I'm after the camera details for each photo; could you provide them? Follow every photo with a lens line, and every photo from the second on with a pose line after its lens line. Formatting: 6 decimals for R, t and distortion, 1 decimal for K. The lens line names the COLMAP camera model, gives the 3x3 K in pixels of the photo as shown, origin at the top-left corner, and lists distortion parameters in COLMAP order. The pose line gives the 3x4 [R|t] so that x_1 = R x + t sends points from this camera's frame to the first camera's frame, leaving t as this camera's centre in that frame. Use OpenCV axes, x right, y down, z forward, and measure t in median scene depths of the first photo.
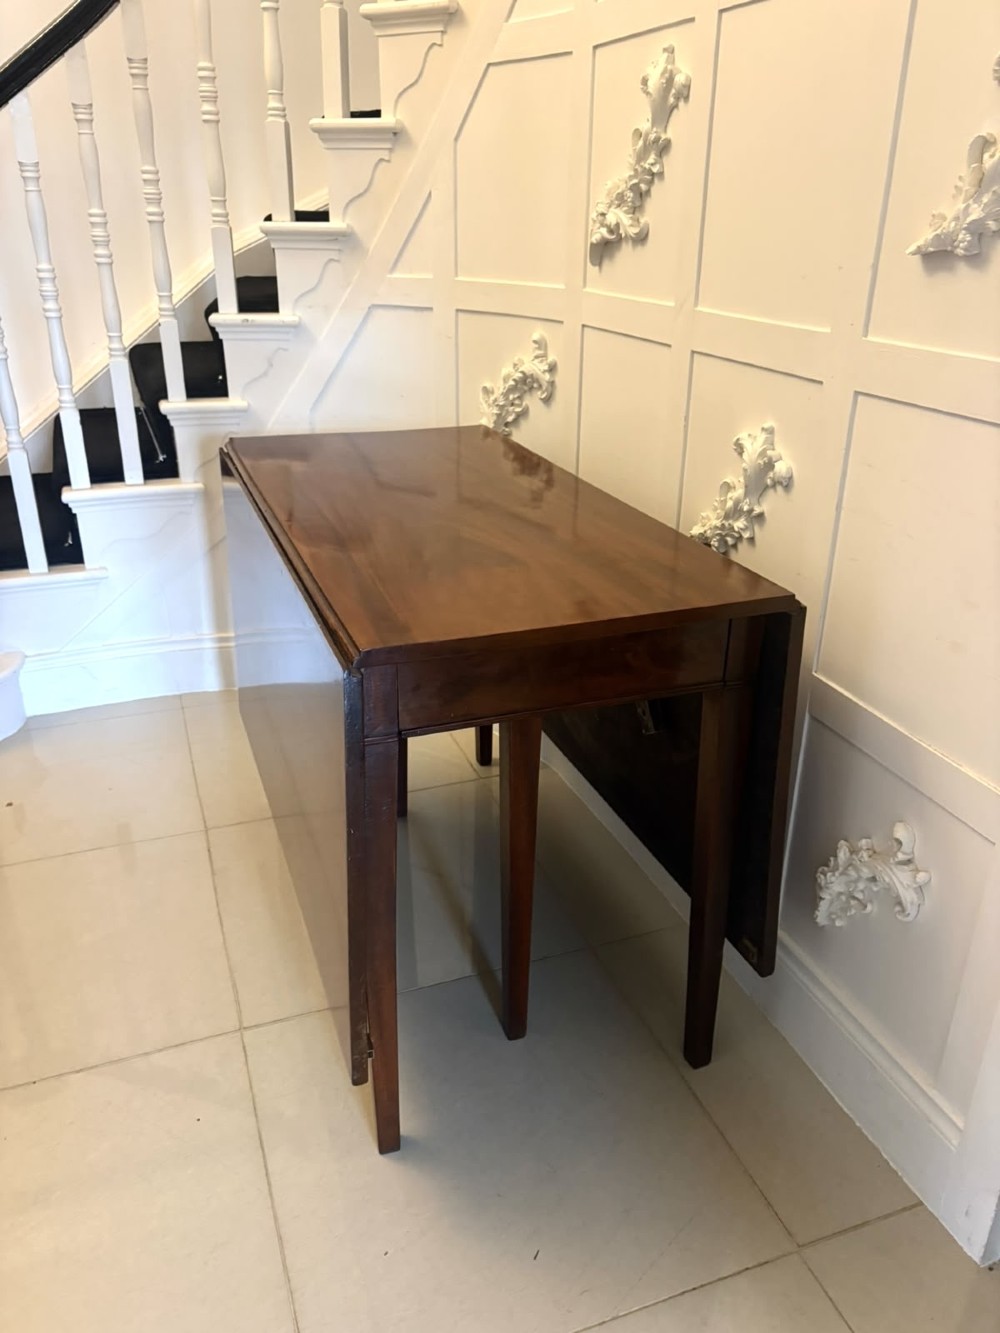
lens RADIAL K [[1023.8, 0, 532.3], [0, 1023.8, 655.7], [0, 0, 1]] dist [0.019176, 0.012280]
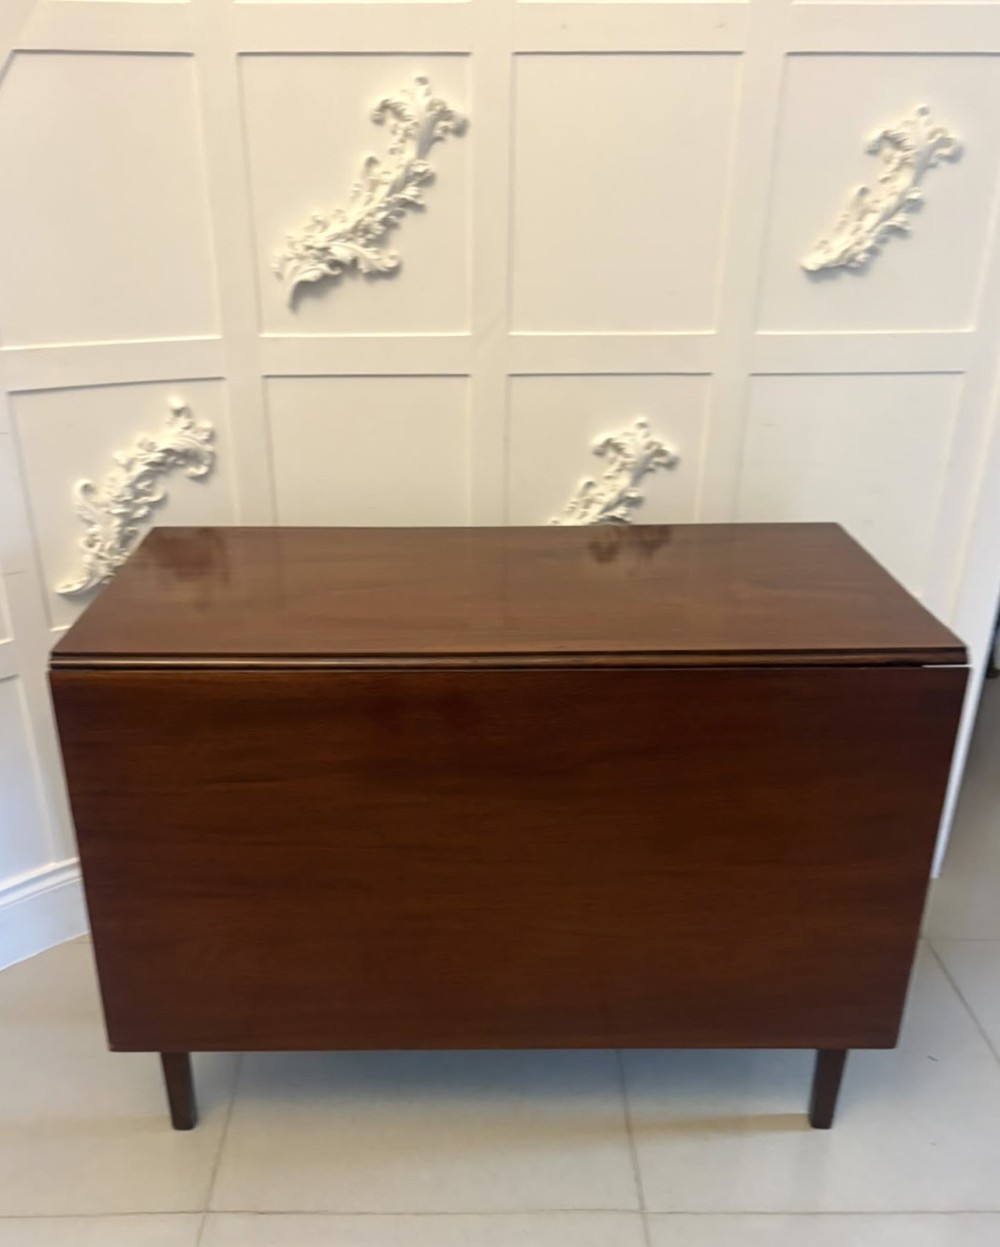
lens RADIAL K [[1182.7, 0, 460.7], [0, 1182.7, 697.4], [0, 0, 1]] dist [0.023812, 0.000000]
pose [[0.385424, -0.401750, 0.830689, -0.757077], [0.378692, 0.889805, 0.254635, -0.255655], [-0.841451, 0.216433, 0.495092, 0.404364]]
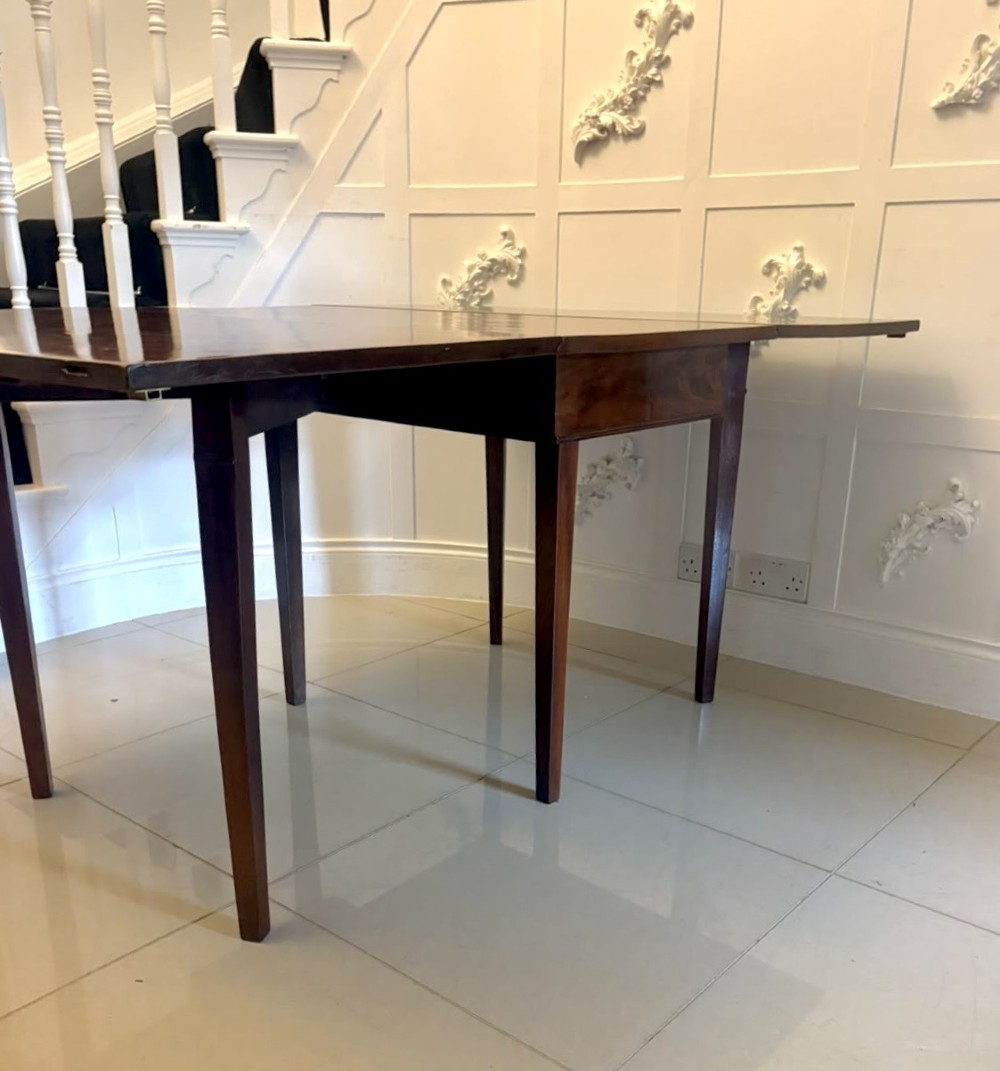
lens RADIAL K [[1053.3, 0, 524.3], [0, 1053.3, 655.0], [0, 0, 1]] dist [0.019701, 0.000000]
pose [[0.870901, -0.163730, 0.463384, -0.629964], [0.192715, 0.981132, -0.015527, 0.205713], [-0.452099, 0.102824, 0.886021, -0.066707]]
